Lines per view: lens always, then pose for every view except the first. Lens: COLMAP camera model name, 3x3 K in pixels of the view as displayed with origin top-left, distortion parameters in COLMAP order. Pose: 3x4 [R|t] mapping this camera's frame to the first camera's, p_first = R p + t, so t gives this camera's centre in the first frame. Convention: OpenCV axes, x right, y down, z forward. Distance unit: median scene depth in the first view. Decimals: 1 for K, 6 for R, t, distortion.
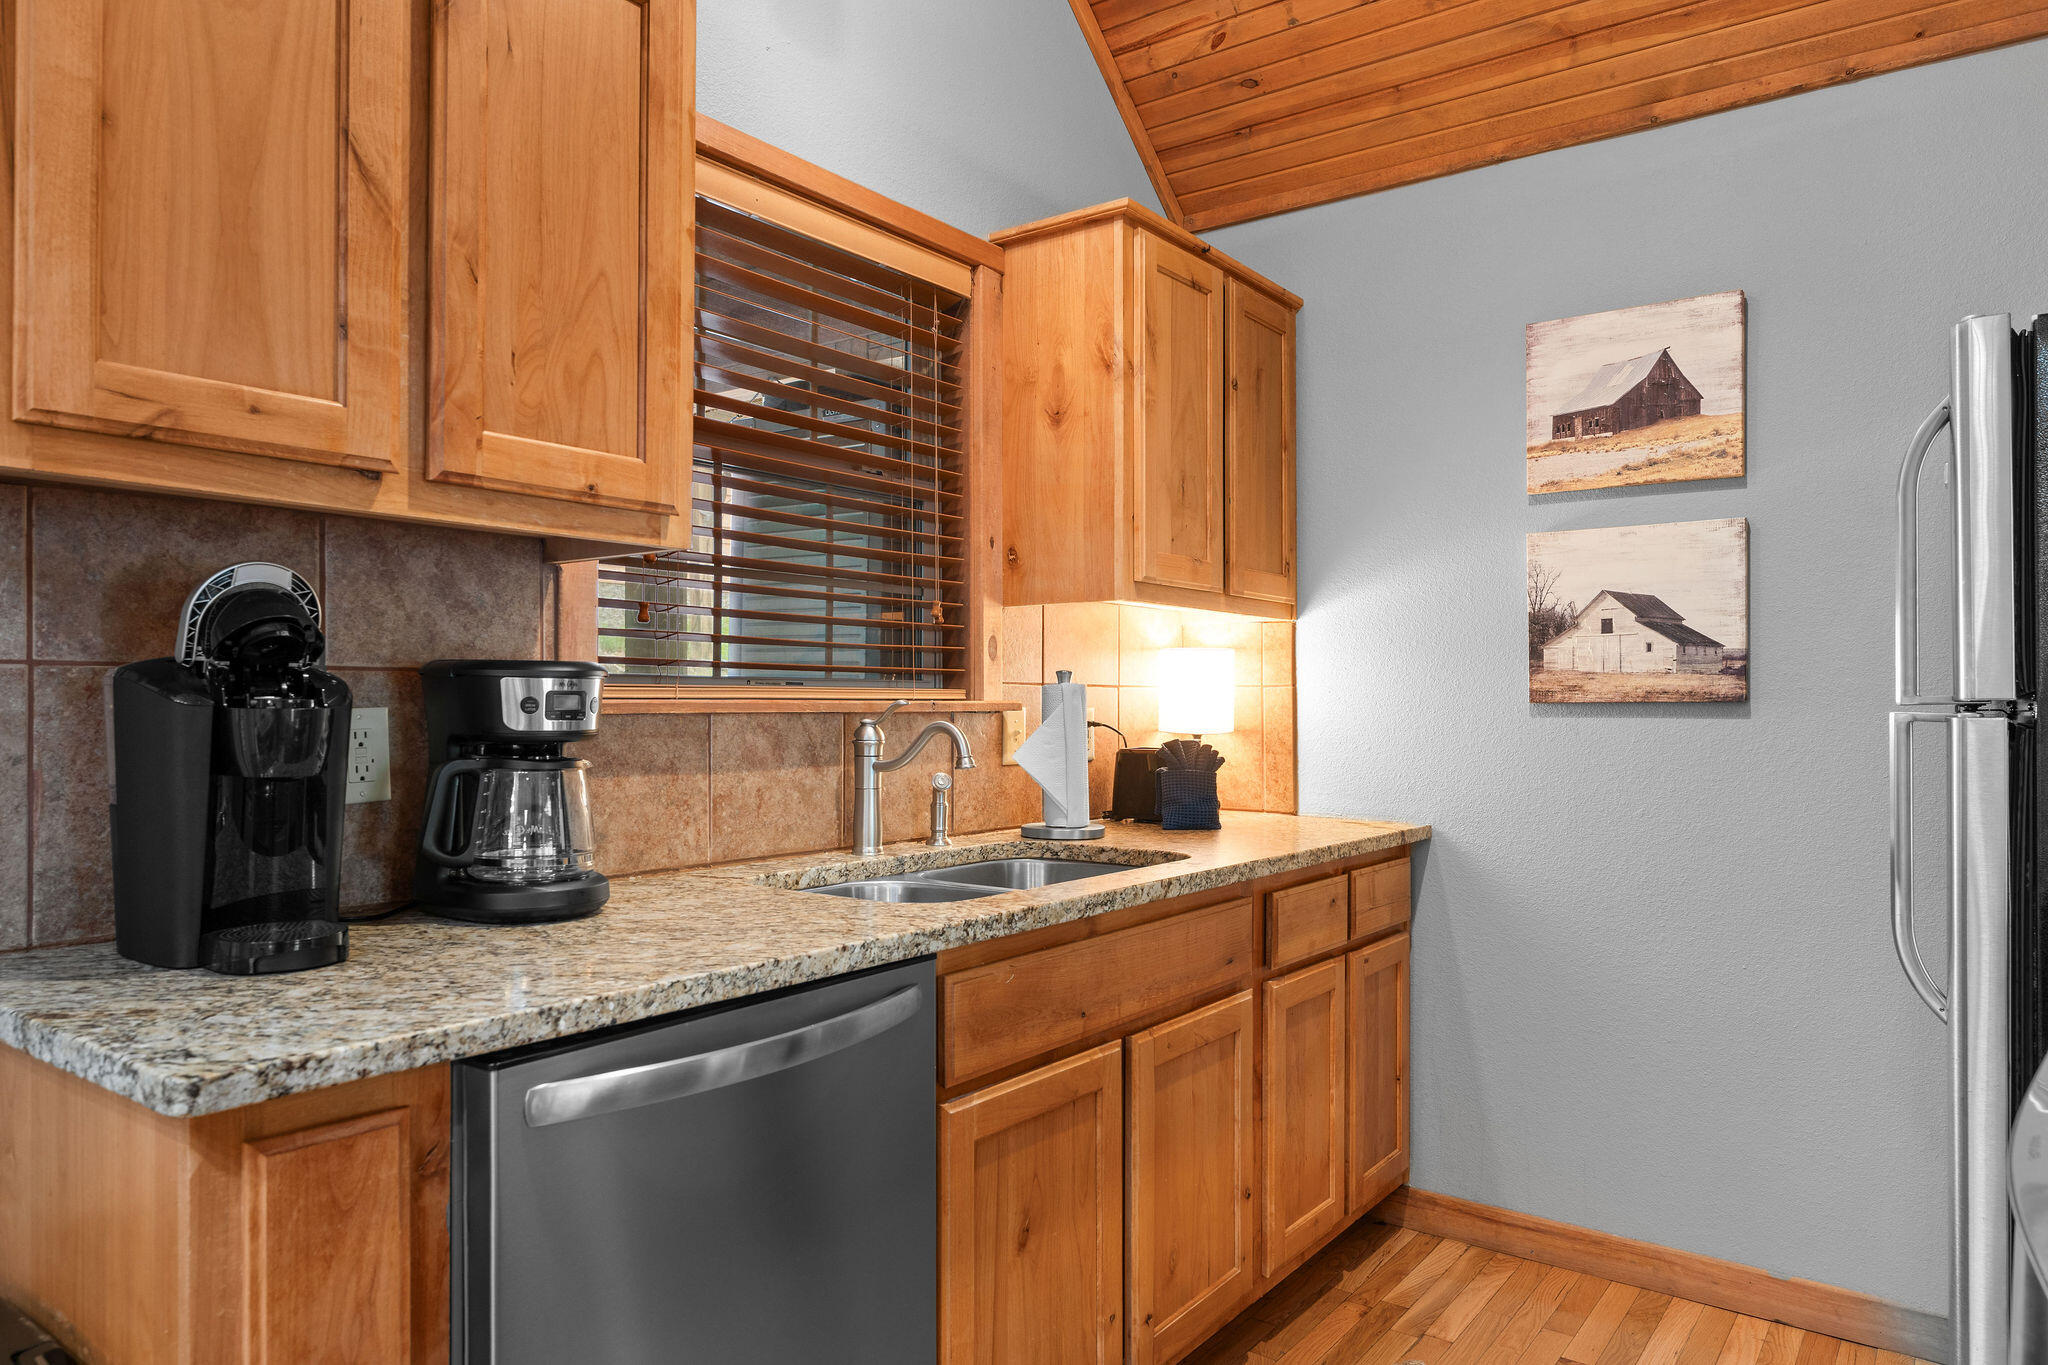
lens RADIAL K [[1303.8, 0, 1009.9], [0, 1303.8, 691.5], [0, 0, 1]] dist [-0.003600, 0.003726]
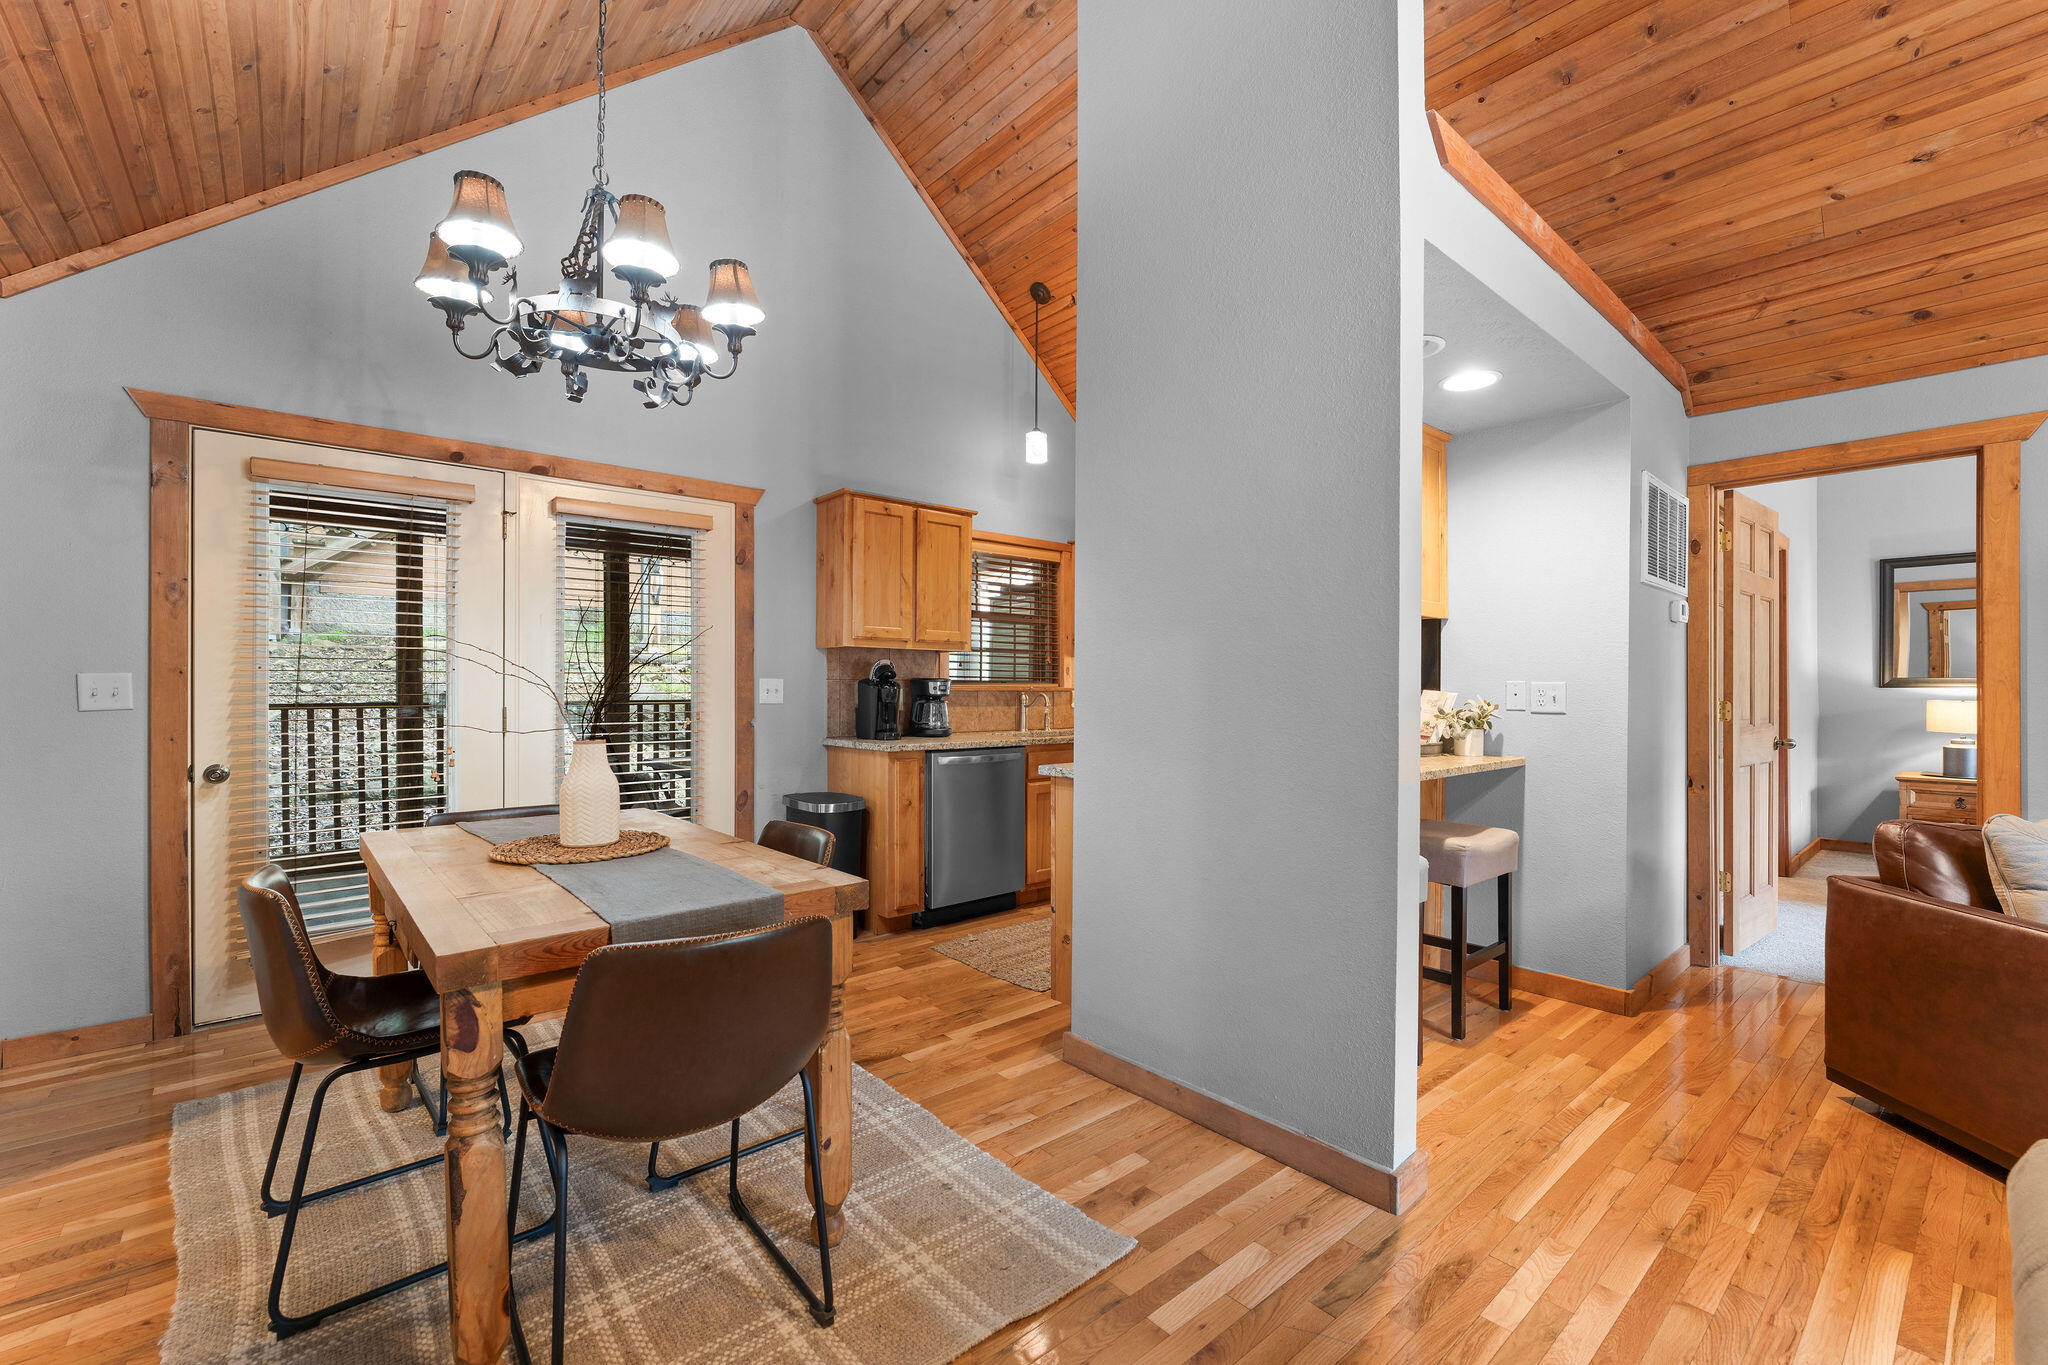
lens RADIAL K [[857.0, 0, 1021.4], [0, 857.0, 687.2], [0, 0, 1]] dist [-0.011200, 0.002171]
pose [[0.976527, -0.000074, -0.215396, 0.274542], [0.001003, 0.999991, 0.004206, -0.002714], [0.215394, -0.004323, 0.976518, -0.894636]]
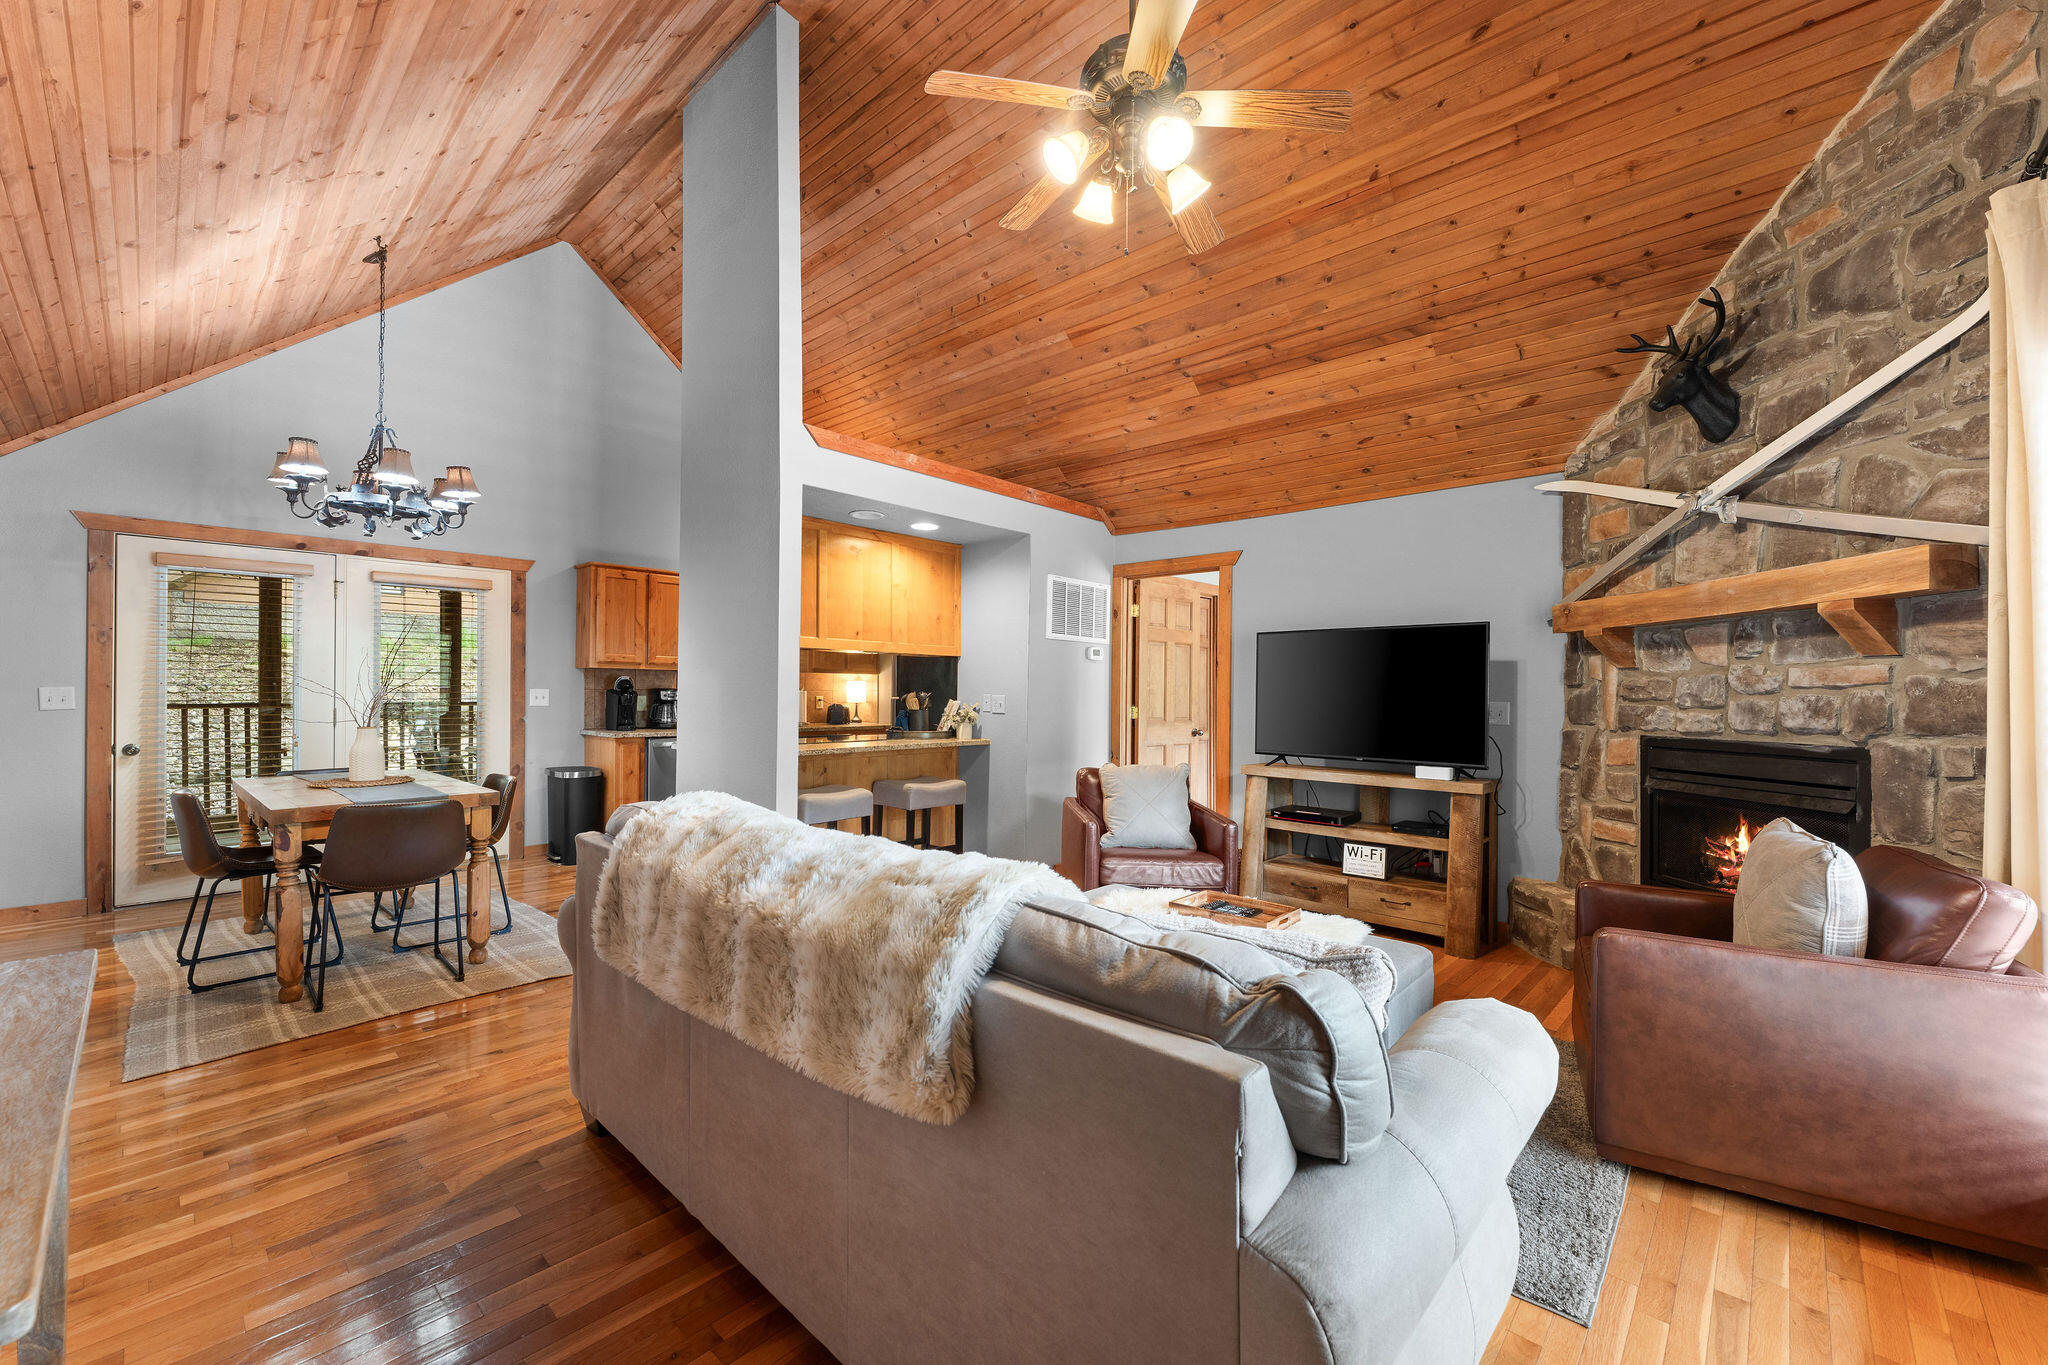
lens RADIAL K [[857.0, 0, 1067.2], [0, 857.0, 687.5], [0, 0, 1]] dist [-0.011200, 0.002171]
pose [[0.995772, 0.005483, -0.091700, 1.002314], [-0.005109, 0.999978, 0.004320, -0.029218], [0.091721, -0.003833, 0.995777, -1.522437]]
